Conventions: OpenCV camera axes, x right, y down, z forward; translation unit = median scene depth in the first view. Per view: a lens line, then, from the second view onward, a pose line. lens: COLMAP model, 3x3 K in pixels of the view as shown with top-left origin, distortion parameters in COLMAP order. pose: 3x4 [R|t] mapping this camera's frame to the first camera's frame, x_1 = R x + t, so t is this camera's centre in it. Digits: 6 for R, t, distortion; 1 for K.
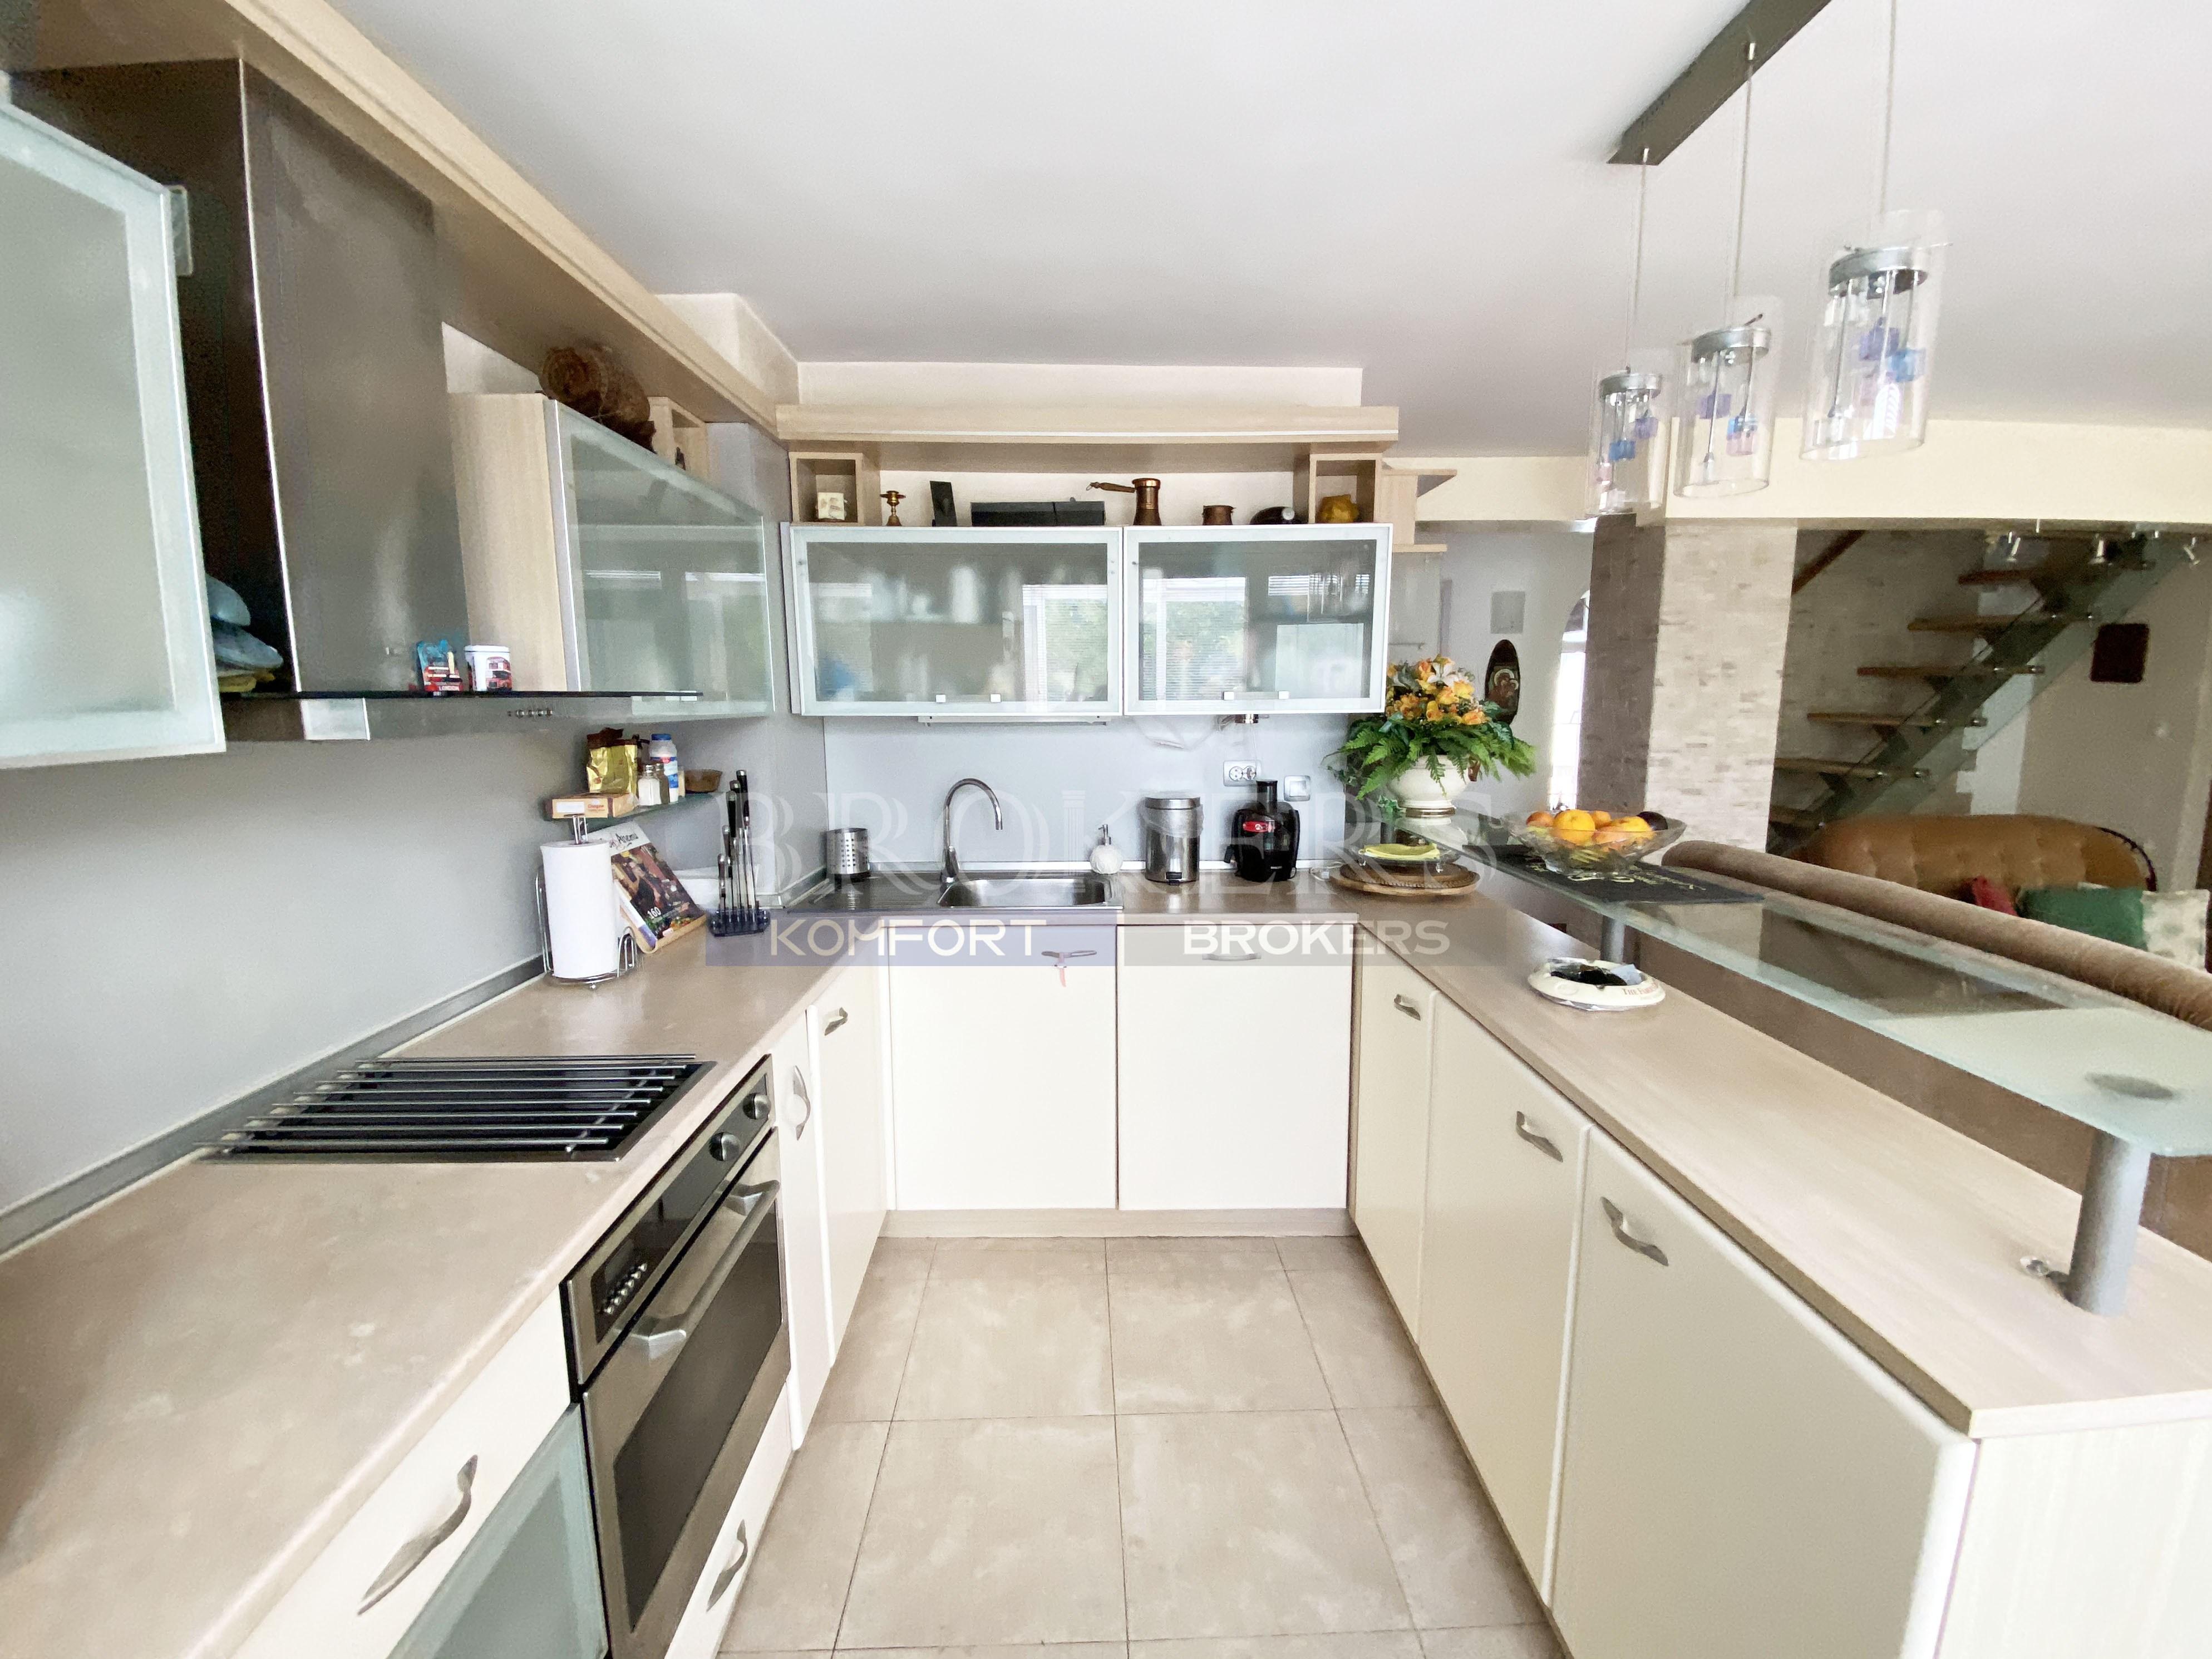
lens RADIAL K [[891.1, 0, 1083.1], [0, 891.1, 826.7], [0, 0, 1]] dist [0.006730, -0.014368]
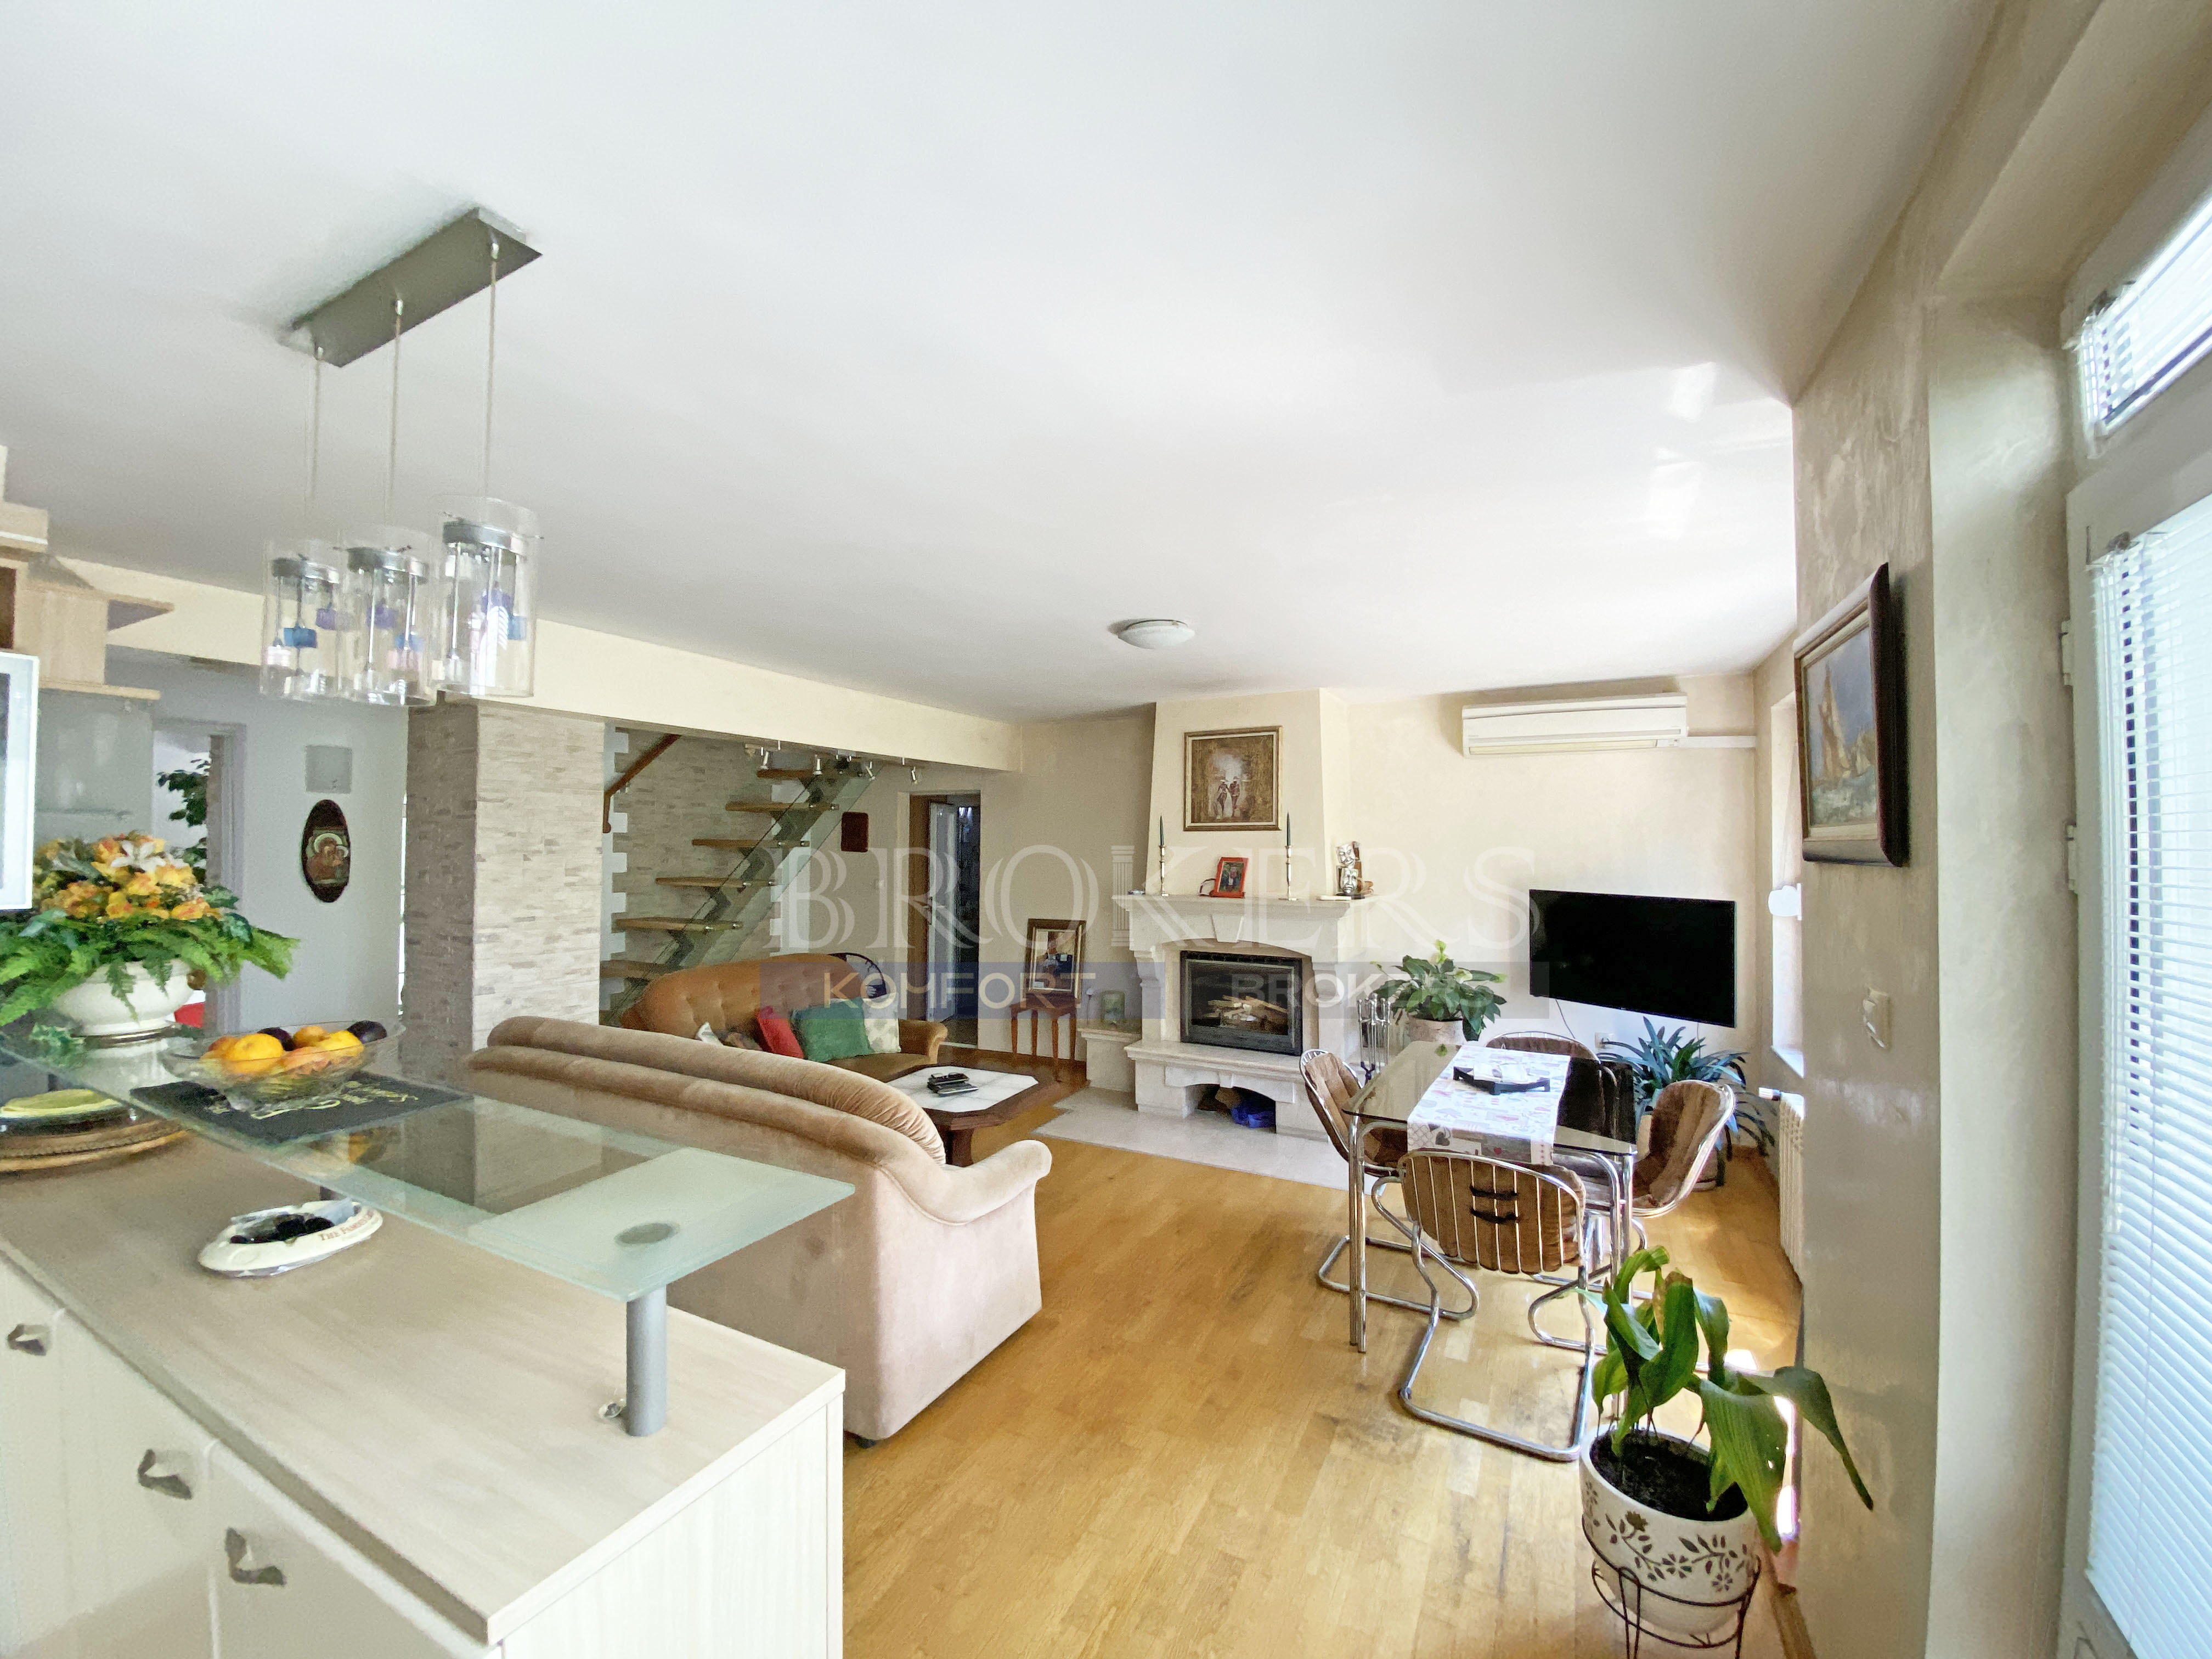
lens RADIAL K [[891.1, 0, 1109.3], [0, 891.1, 827.0], [0, 0, 1]] dist [0.006730, -0.014368]
pose [[0.458233, 0.033693, 0.888193, 0.090997], [0.115255, 0.988592, -0.096964, -0.020708], [-0.881328, 0.146801, 0.449122, -0.066200]]
